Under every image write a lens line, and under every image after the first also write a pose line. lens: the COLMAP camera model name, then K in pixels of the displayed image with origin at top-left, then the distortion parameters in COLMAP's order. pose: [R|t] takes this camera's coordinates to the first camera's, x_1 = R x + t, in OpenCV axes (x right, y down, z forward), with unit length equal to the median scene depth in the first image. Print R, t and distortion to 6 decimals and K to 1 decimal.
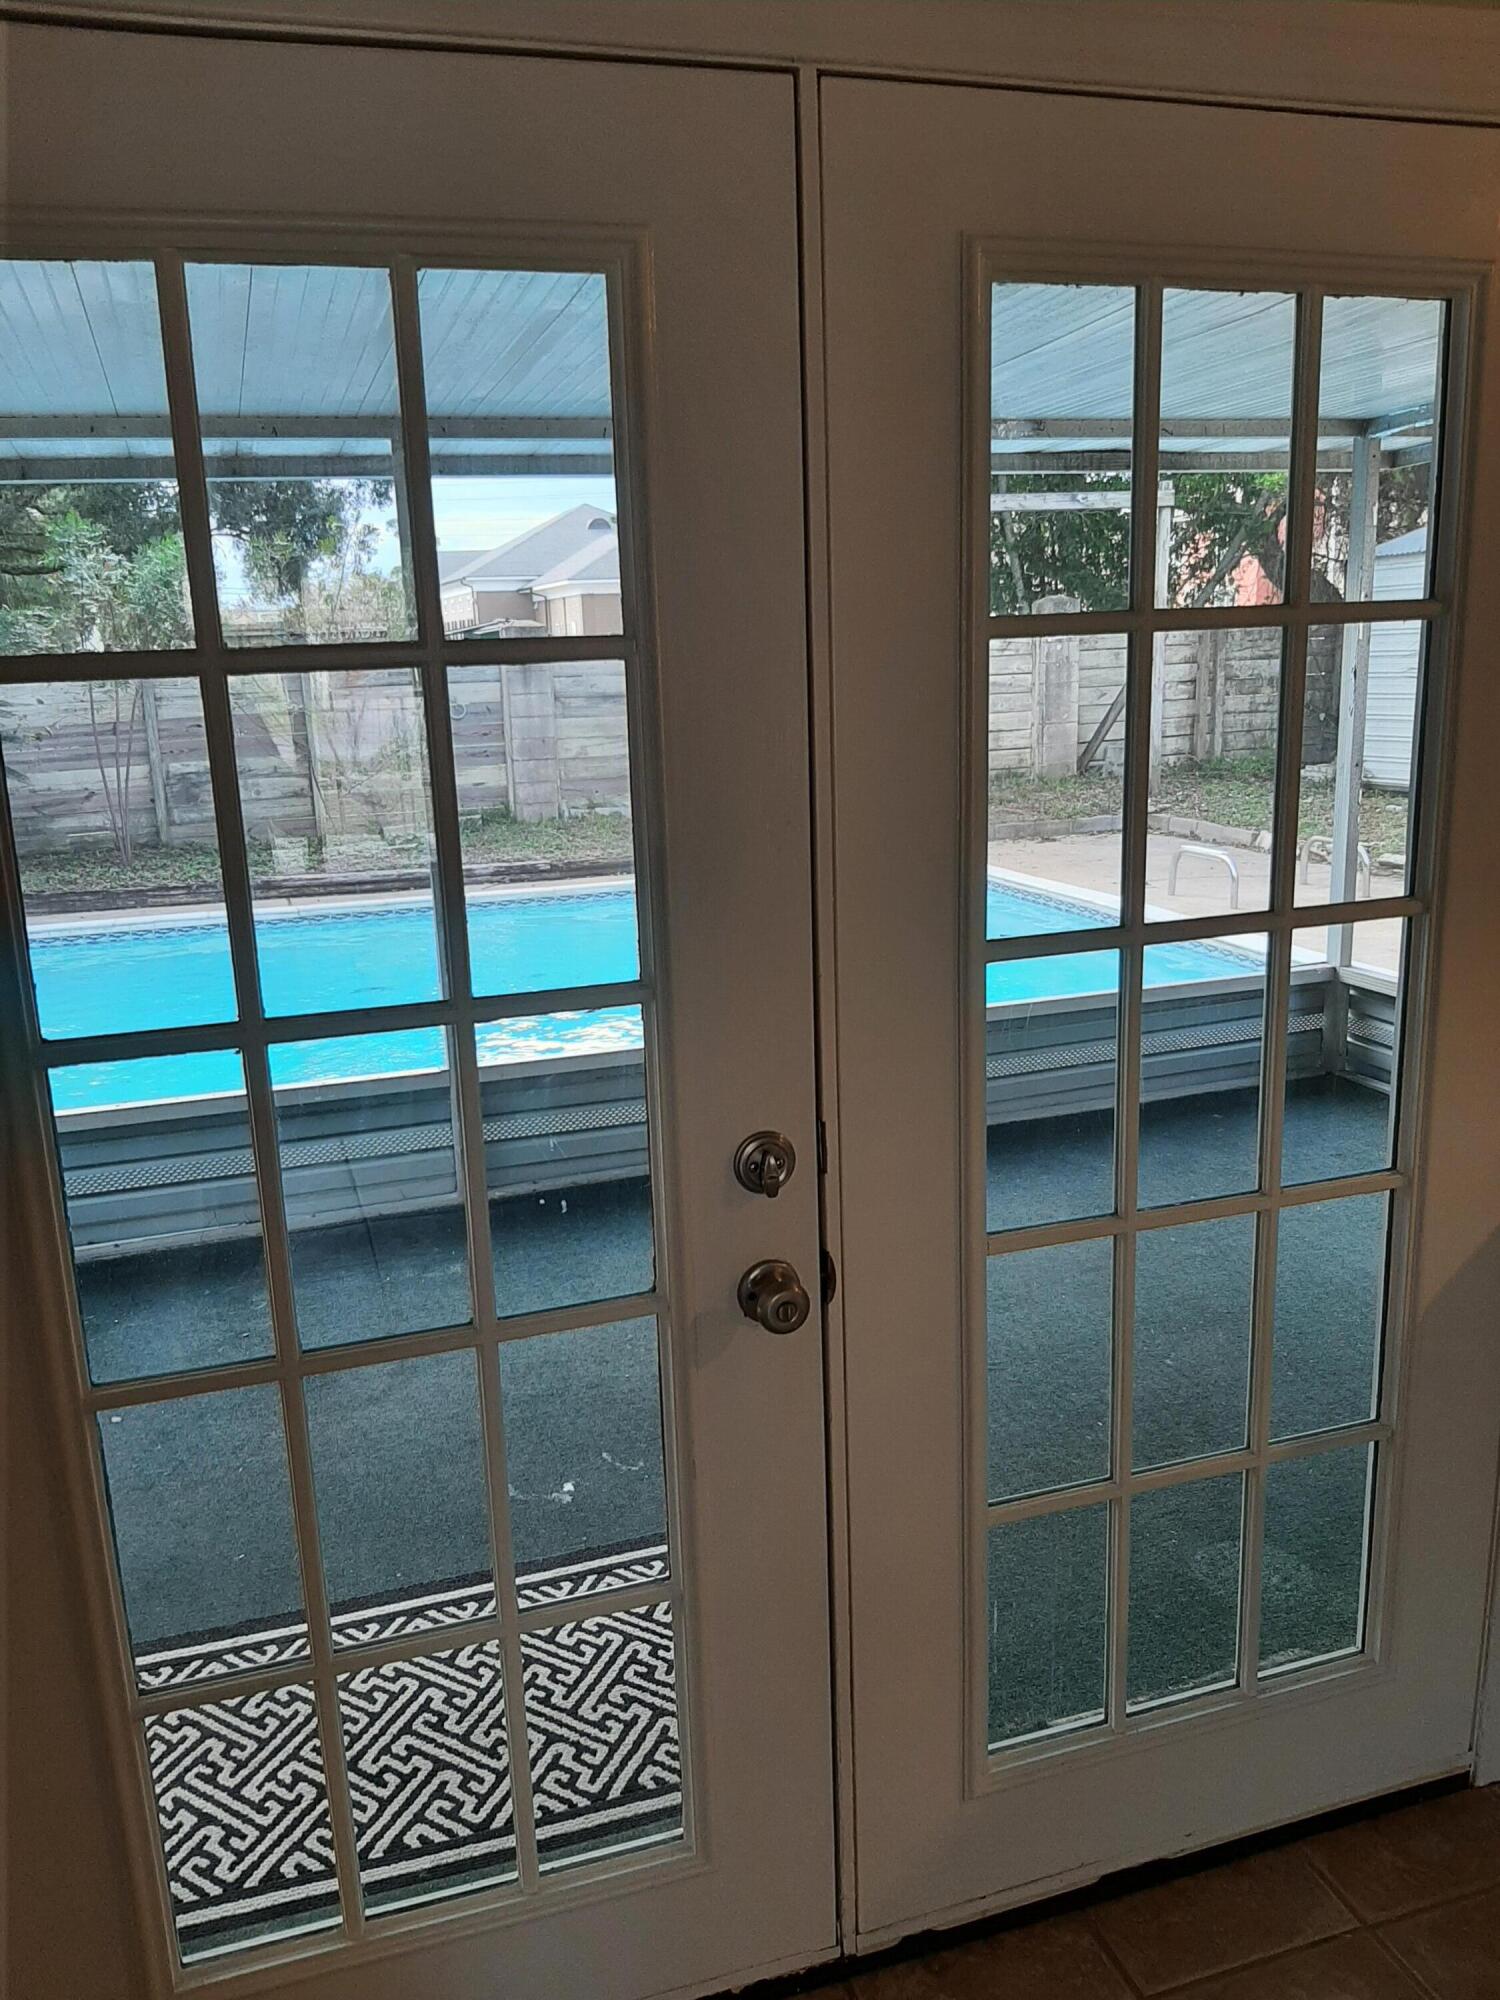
lens RADIAL K [[1530.7, 0, 743.8], [0, 1530.7, 998.3], [0, 0, 1]] dist [-0.012585, -0.011006]
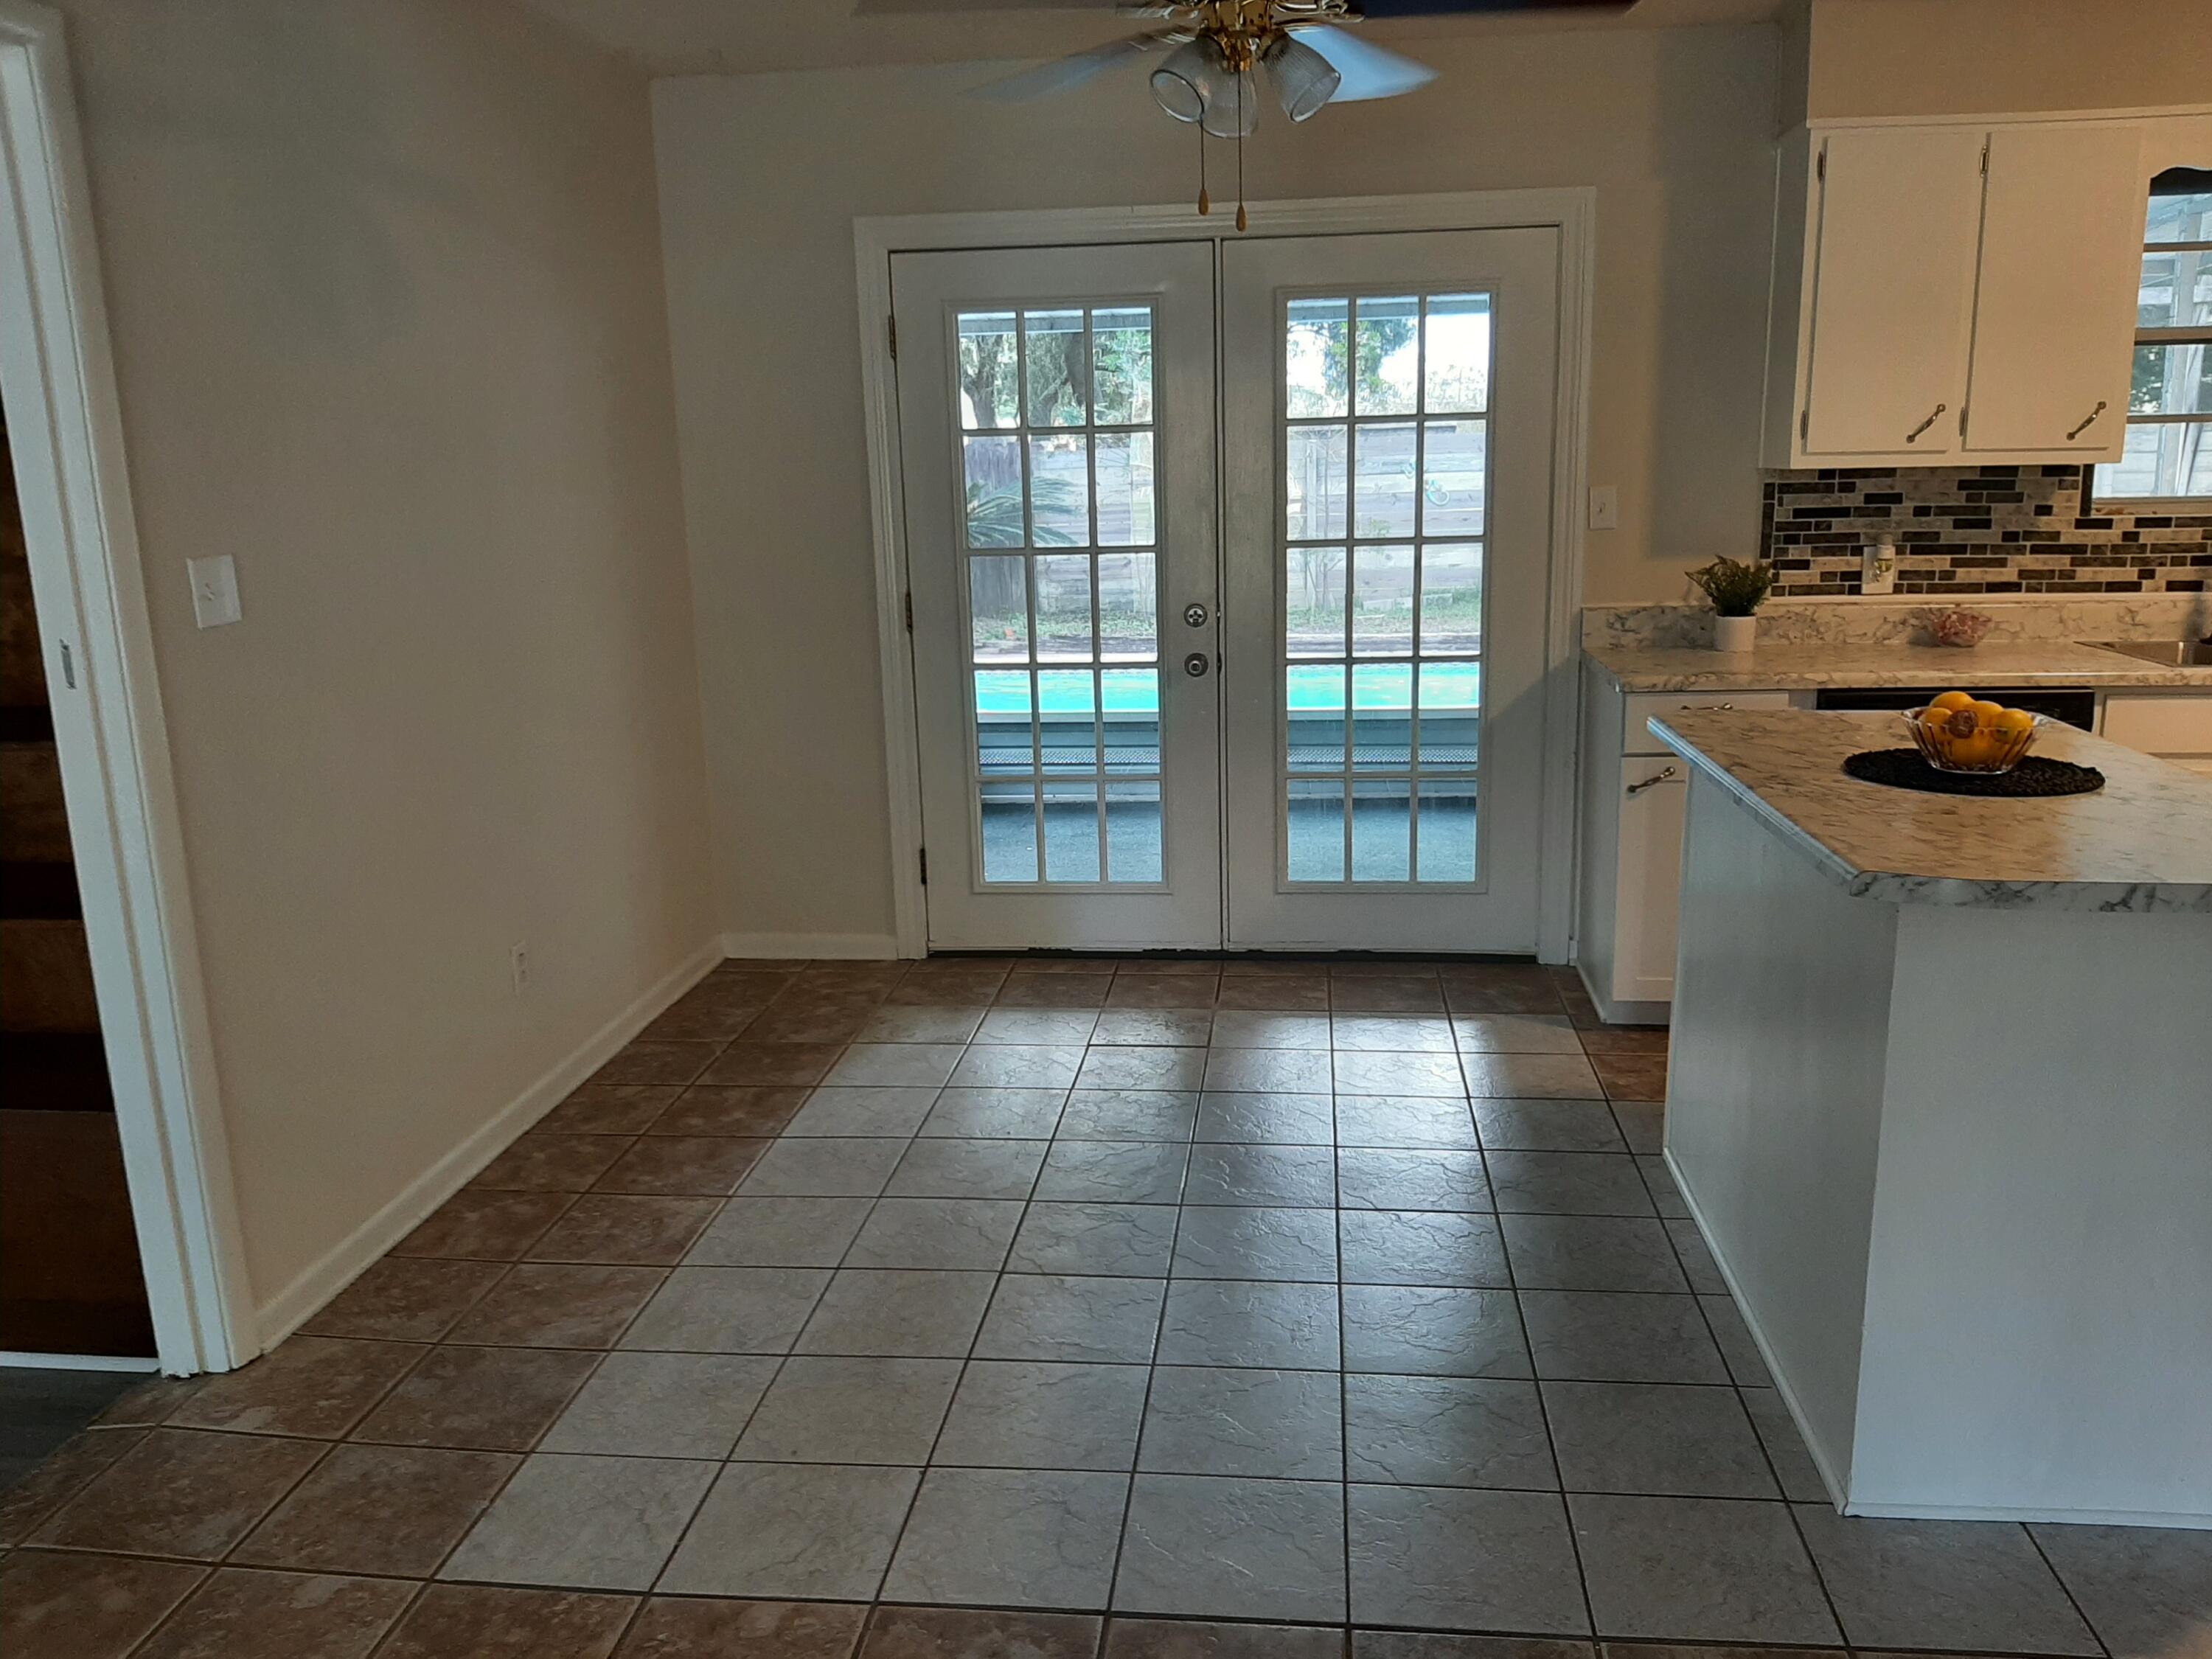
lens RADIAL K [[1693.0, 0, 1114.6], [0, 1693.0, 835.8], [0, 0, 1]] dist [-0.012585, -0.011006]
pose [[0.904672, 0.098812, -0.414492, 1.185285], [-0.098083, 0.994910, 0.023102, 0.446690], [0.414665, 0.019755, 0.909759, -1.845382]]
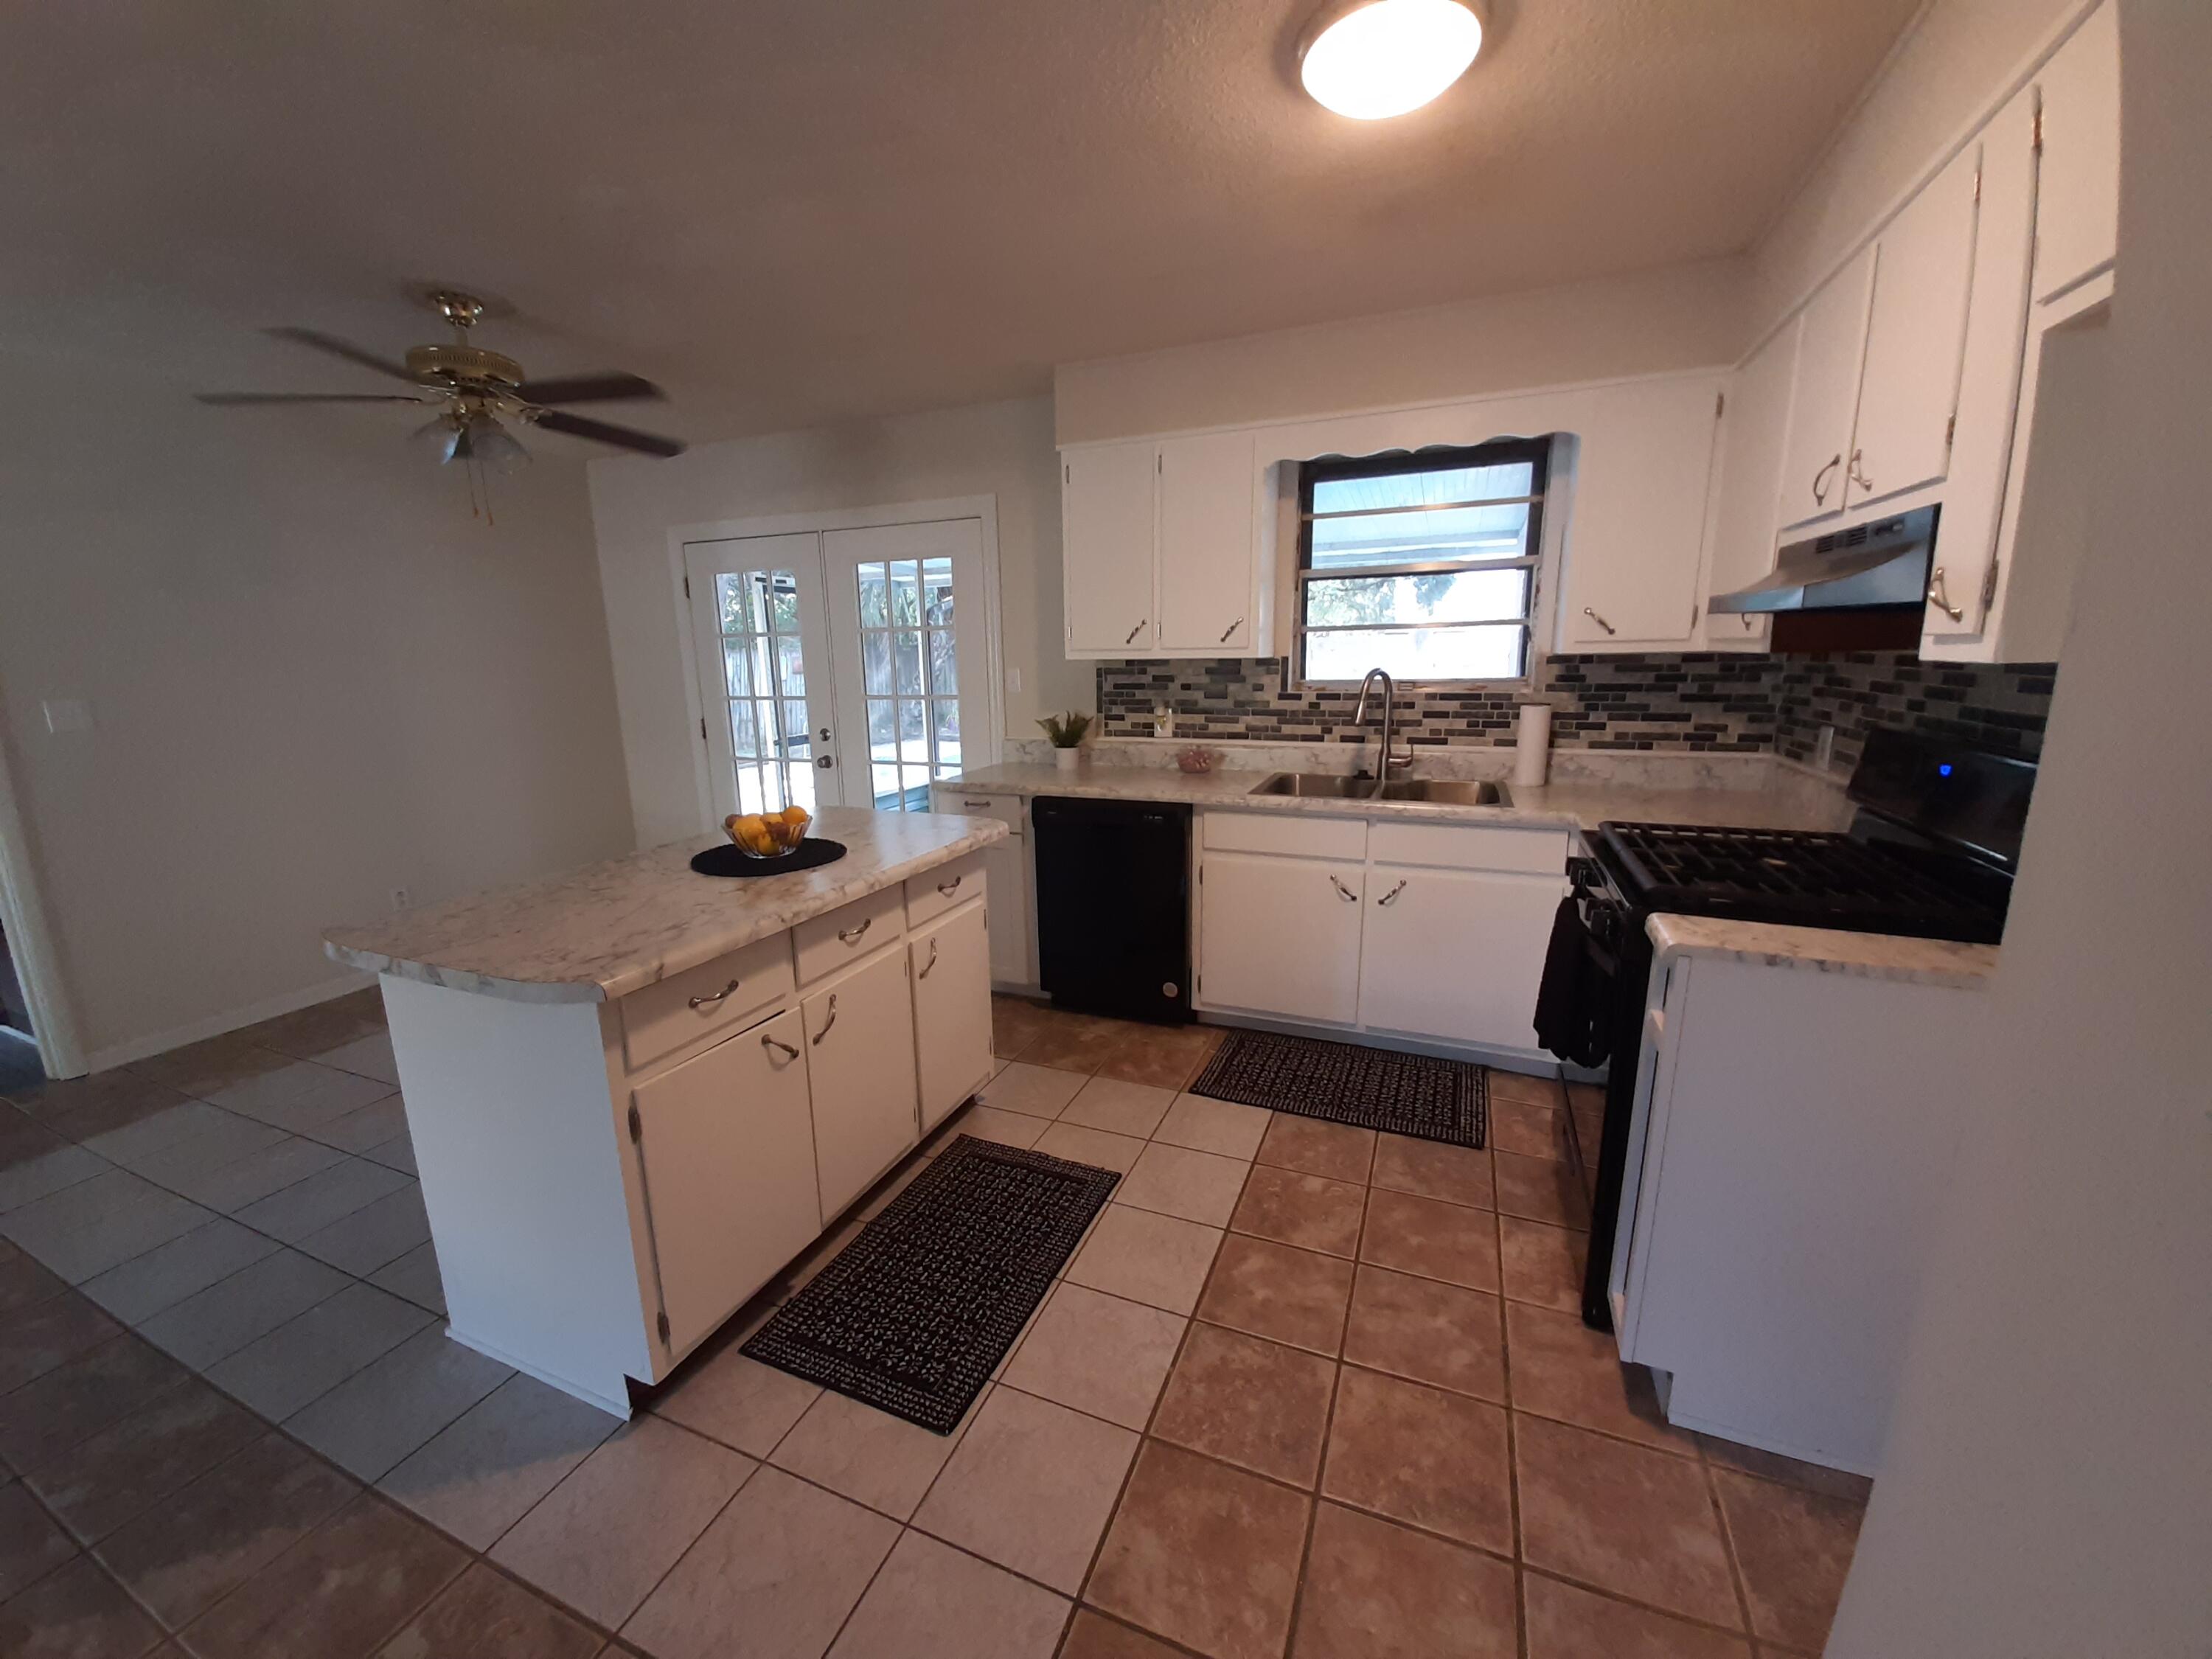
lens RADIAL K [[865.1, 0, 1092.8], [0, 865.1, 822.4], [0, 0, 1]] dist [-0.001388, 0.000020]
pose [[0.742981, 0.152879, -0.651619, 2.596532], [-0.149104, 0.986905, 0.061532, 0.082942], [0.652493, 0.051442, 0.756047, -0.592587]]
